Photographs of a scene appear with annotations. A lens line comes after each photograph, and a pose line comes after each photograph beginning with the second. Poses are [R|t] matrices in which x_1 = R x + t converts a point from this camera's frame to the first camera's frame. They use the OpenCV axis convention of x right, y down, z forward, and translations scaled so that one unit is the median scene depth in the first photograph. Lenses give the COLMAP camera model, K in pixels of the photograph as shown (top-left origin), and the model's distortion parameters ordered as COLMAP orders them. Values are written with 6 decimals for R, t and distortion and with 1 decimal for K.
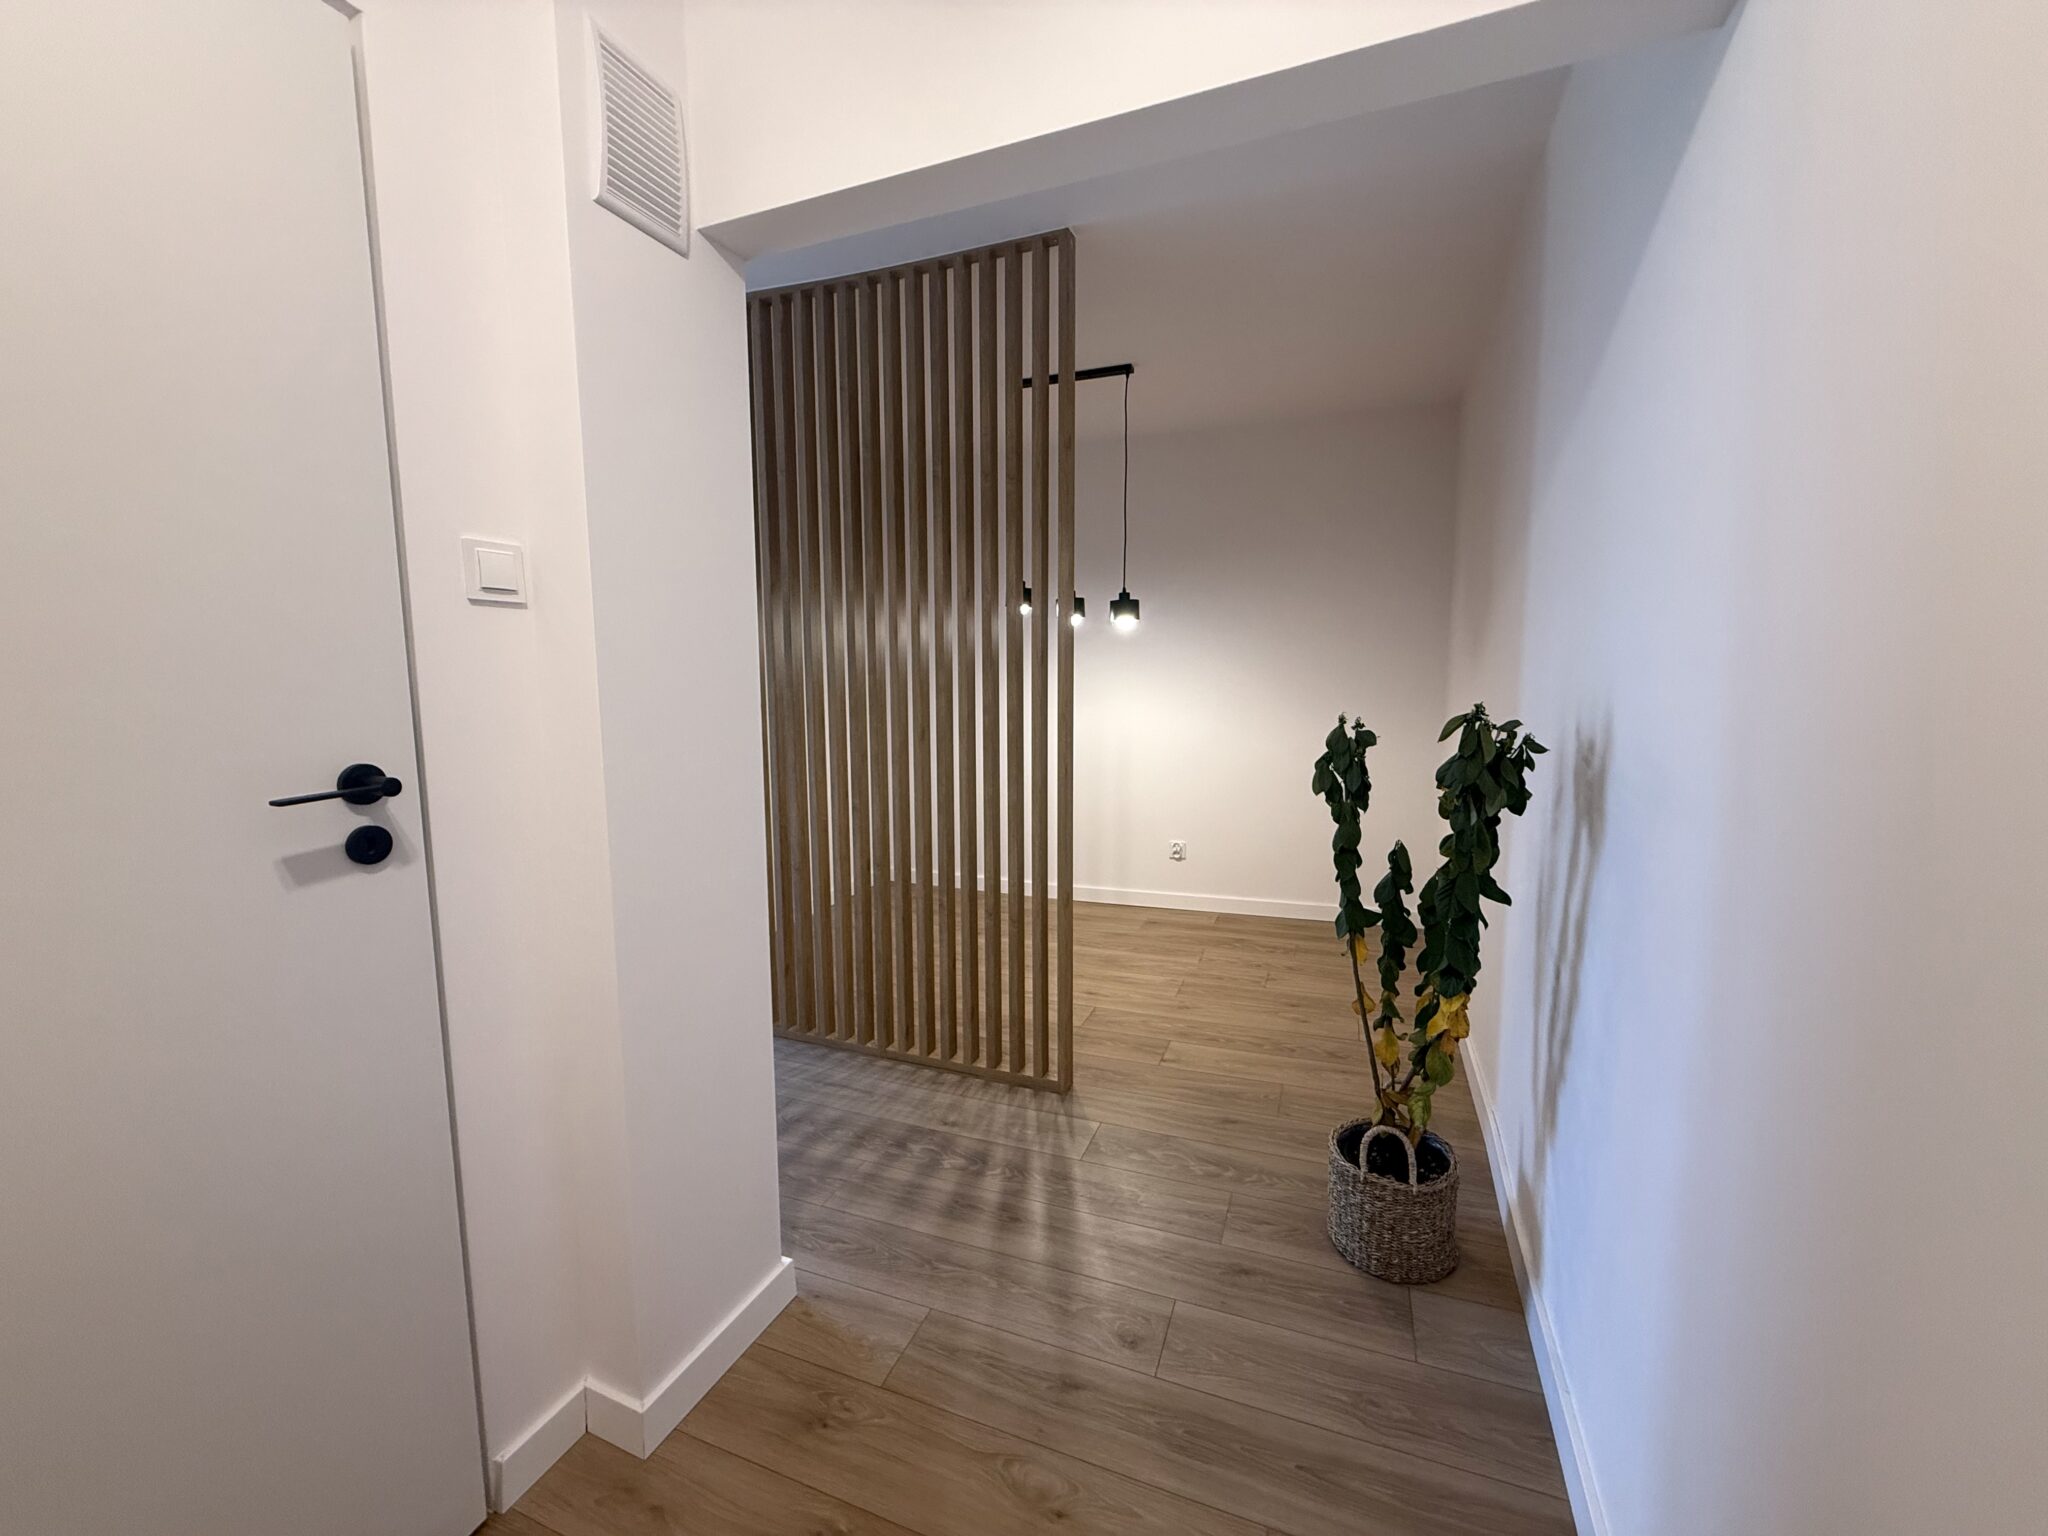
lens RADIAL K [[812.2, 0, 1024.0], [0, 812.2, 768.0], [0, 0, 1]] dist [-0.000407, -0.000061]
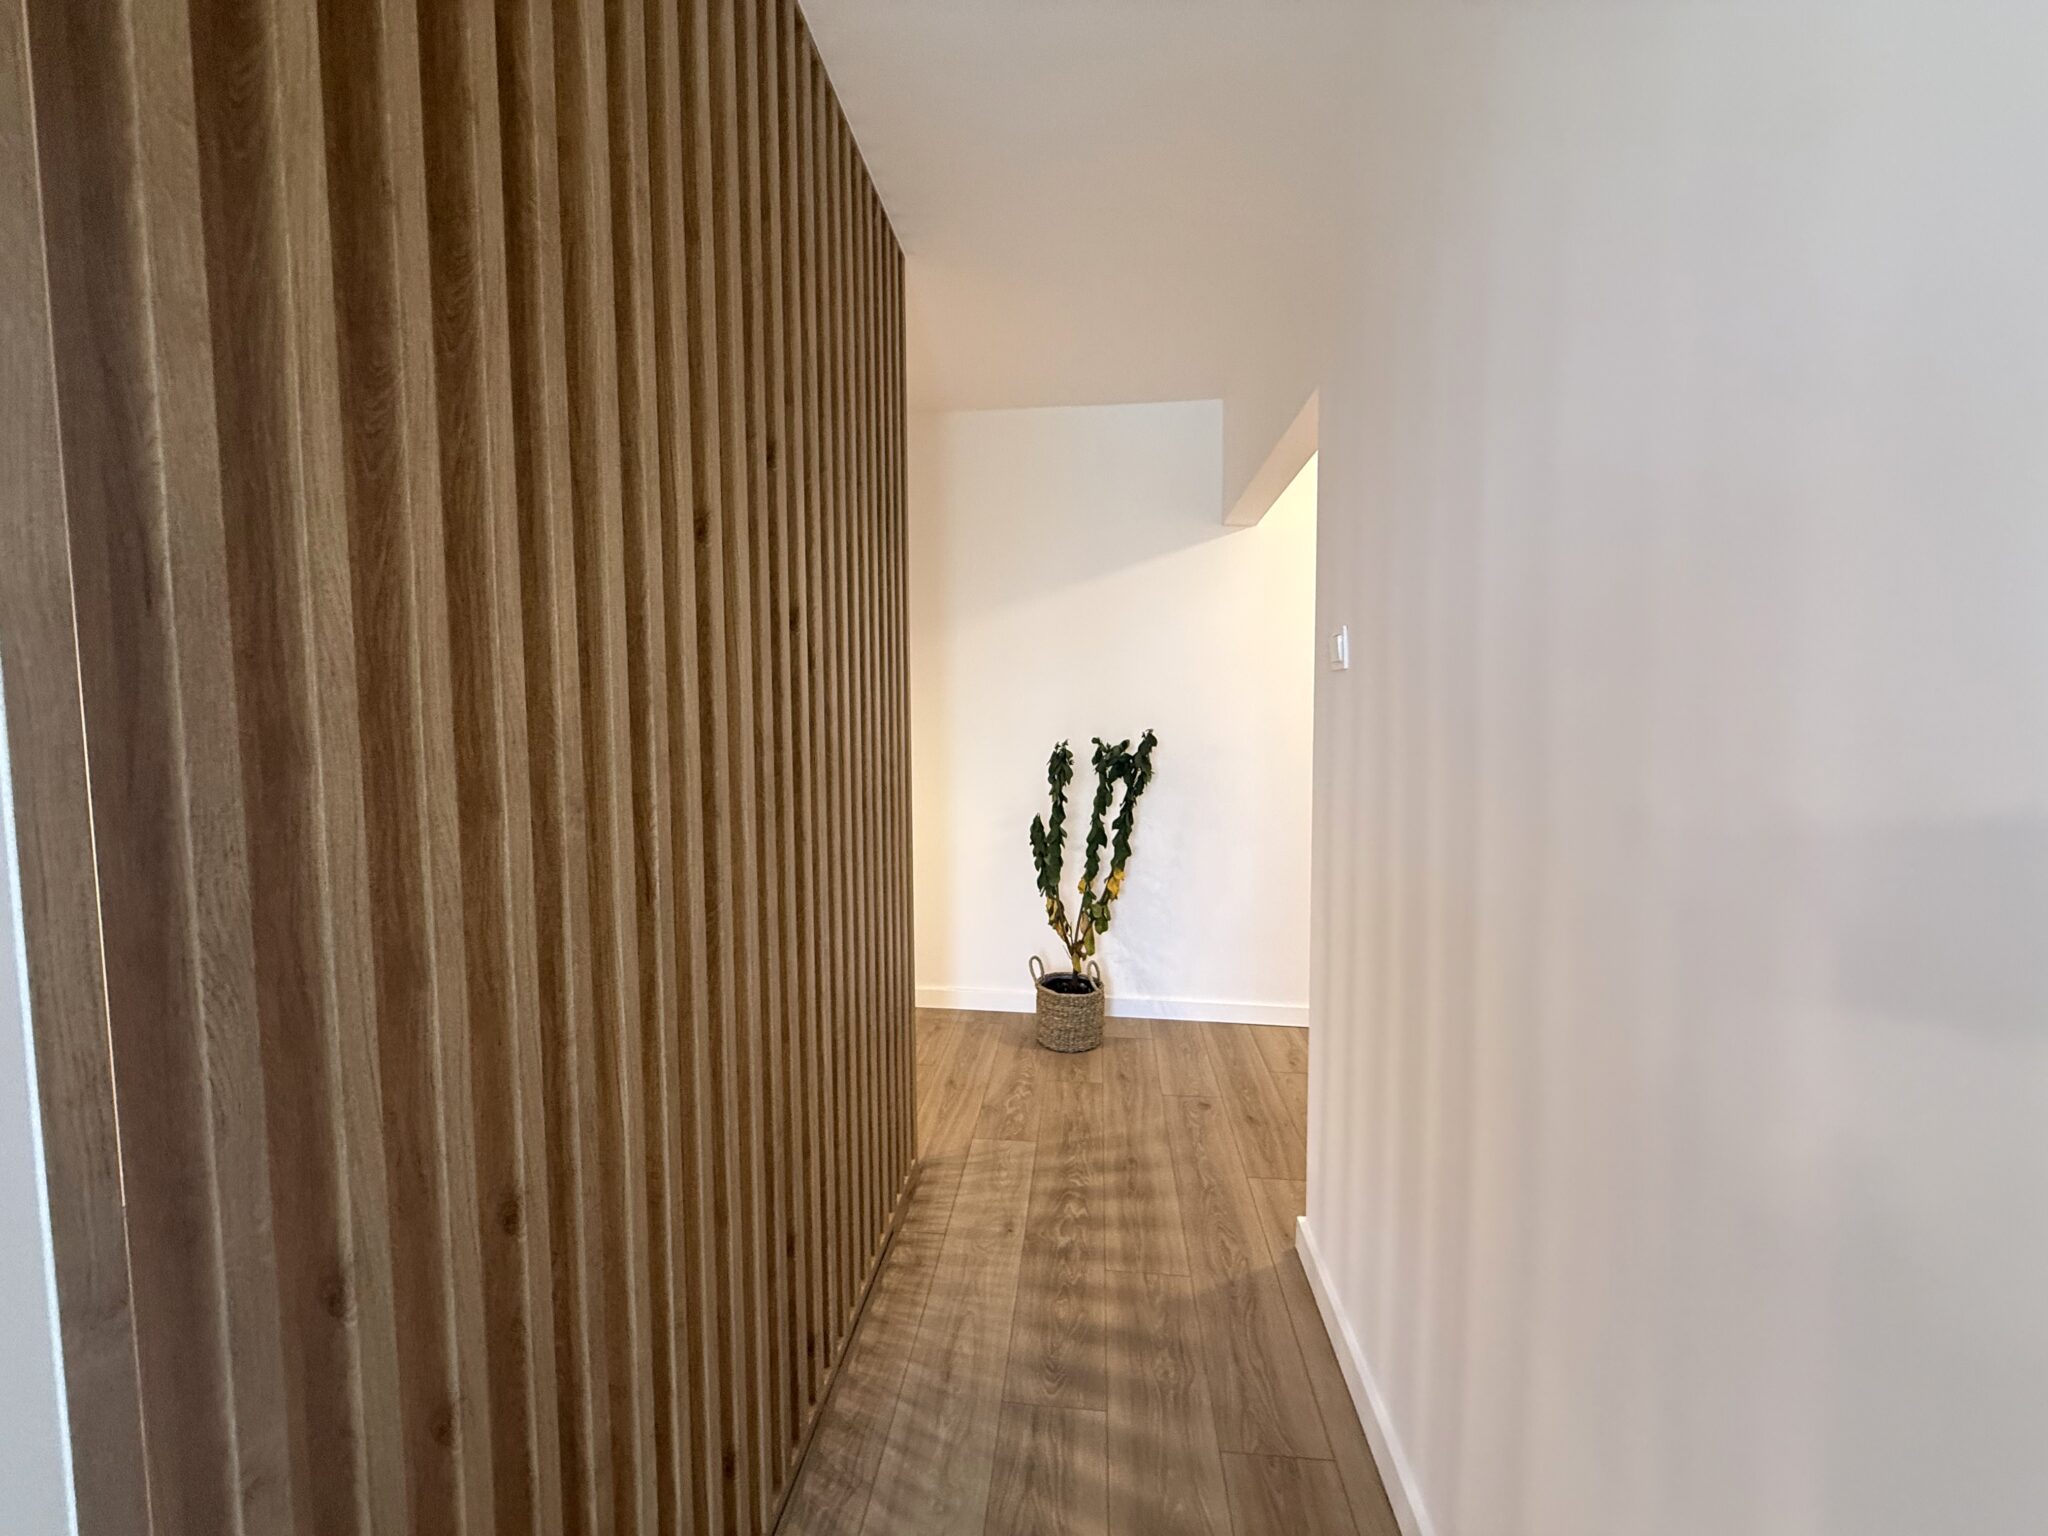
lens RADIAL K [[812.2, 0, 1024.0], [0, 812.2, 768.0], [0, 0, 1]] dist [-0.000407, -0.000061]
pose [[-0.286606, -0.058034, 0.956289, -0.974531], [0.102863, 0.990530, 0.090941, -0.136206], [-0.952510, 0.124431, -0.277923, 1.265262]]
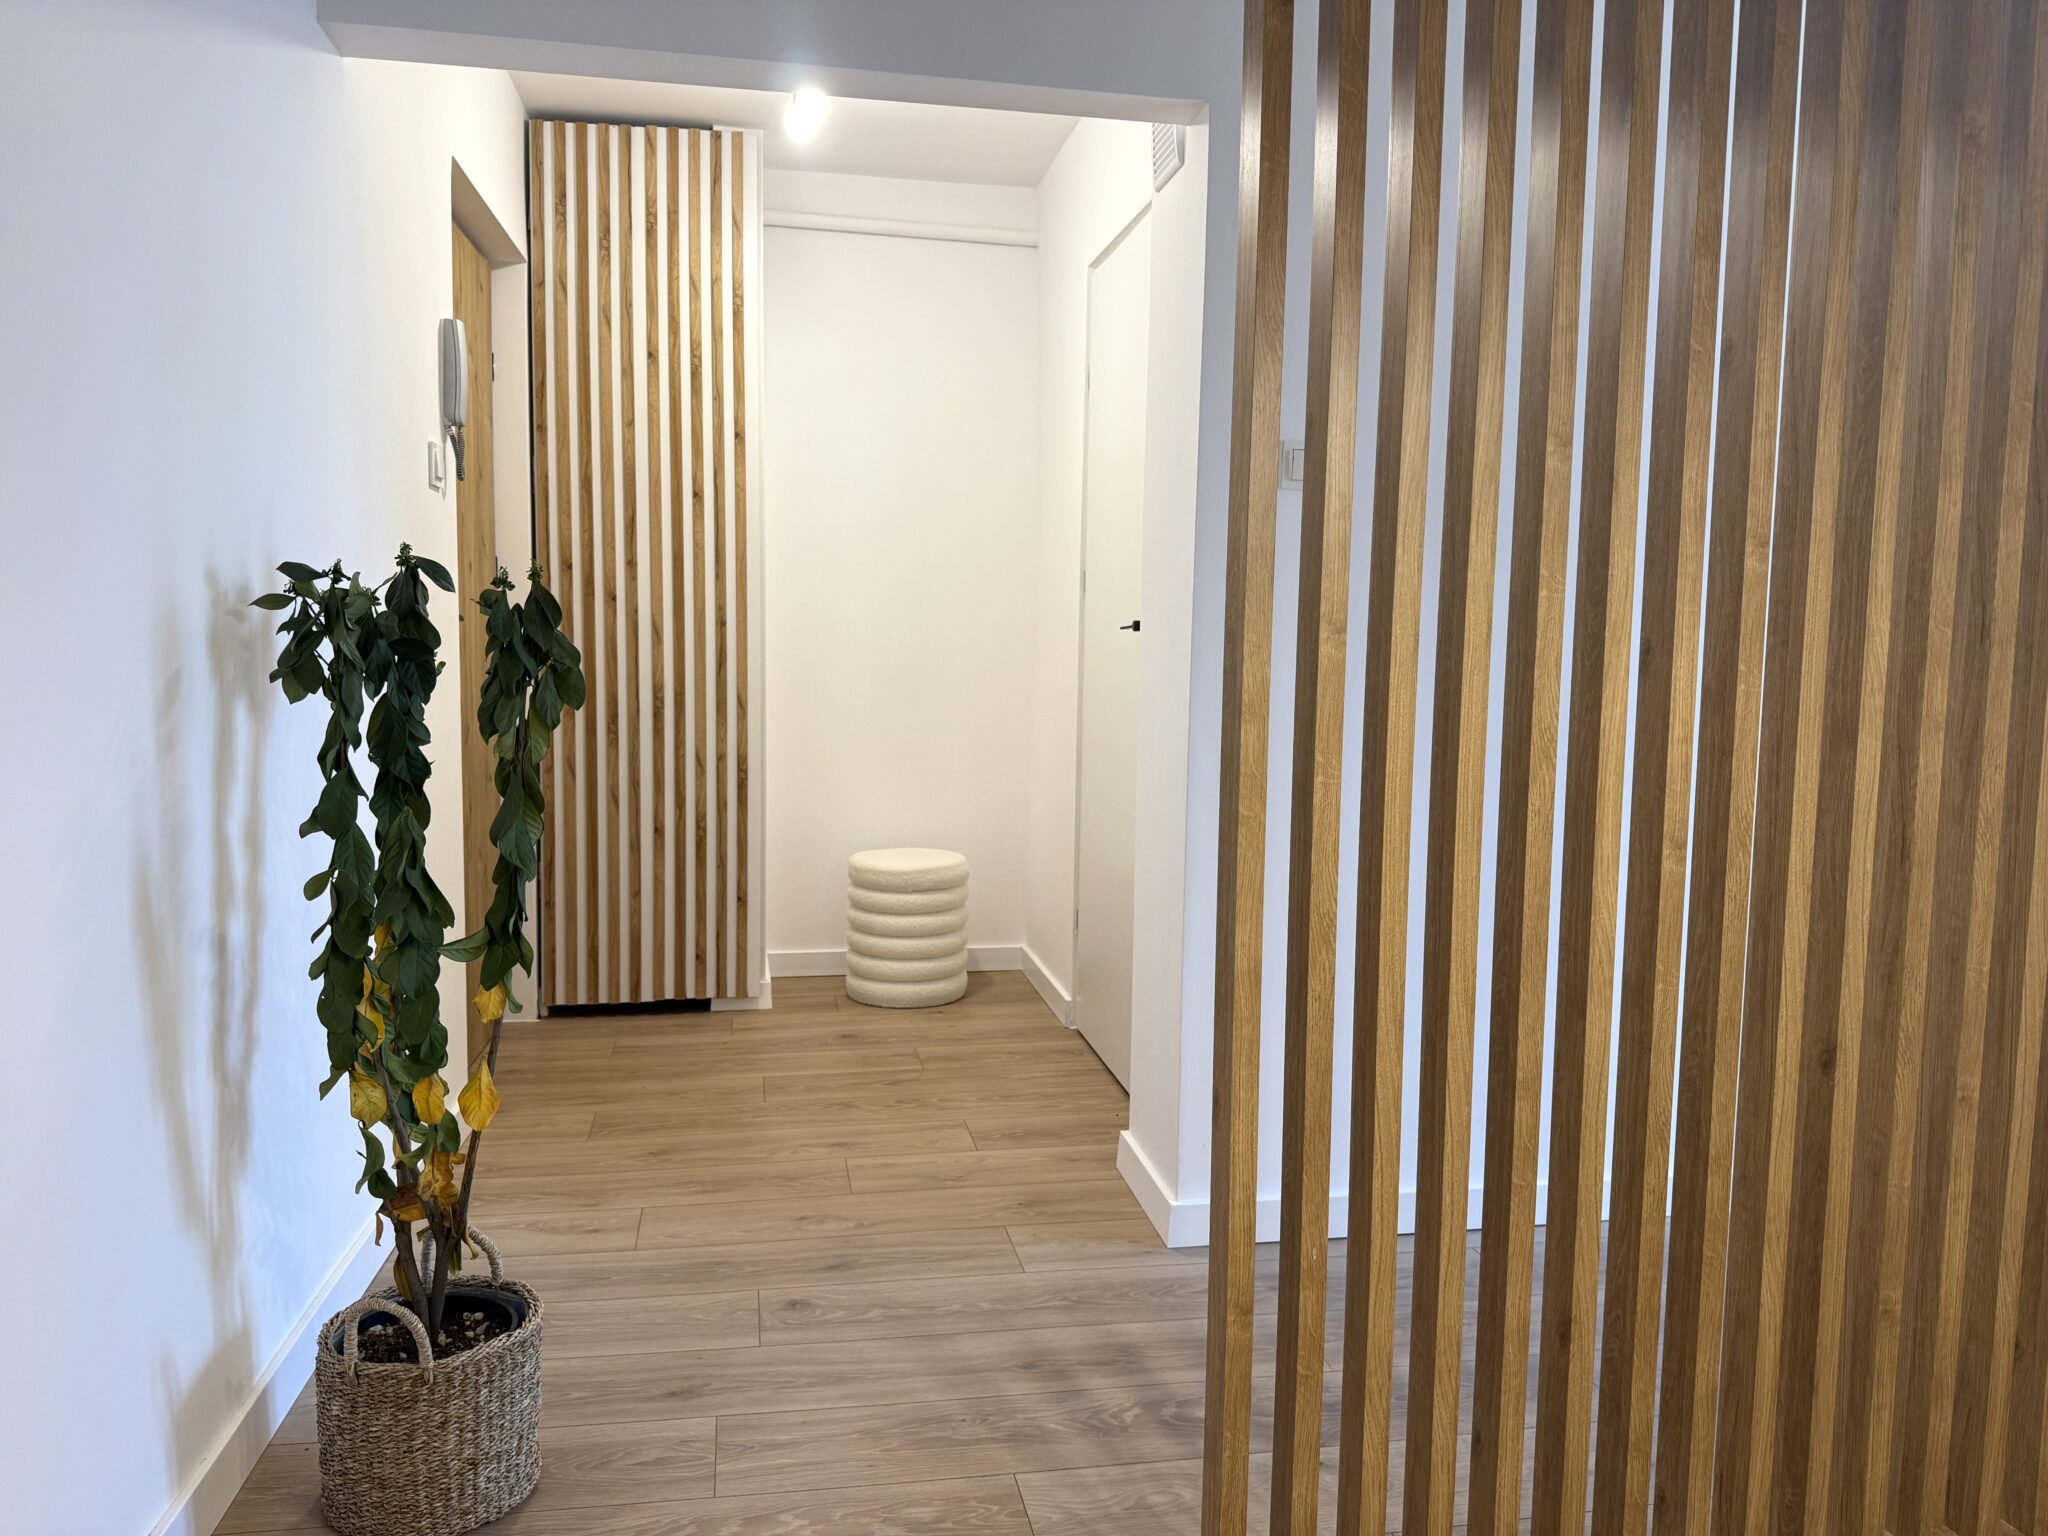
lens RADIAL K [[1386.9, 0, 1024.0], [0, 1386.9, 768.0], [0, 0, 1]] dist [0.005533, -0.038587]
pose [[-0.846781, 0.047801, -0.529789, 0.494069], [-0.058463, 0.981558, 0.182006, -0.100251], [0.528719, 0.185092, -0.828370, 1.627940]]
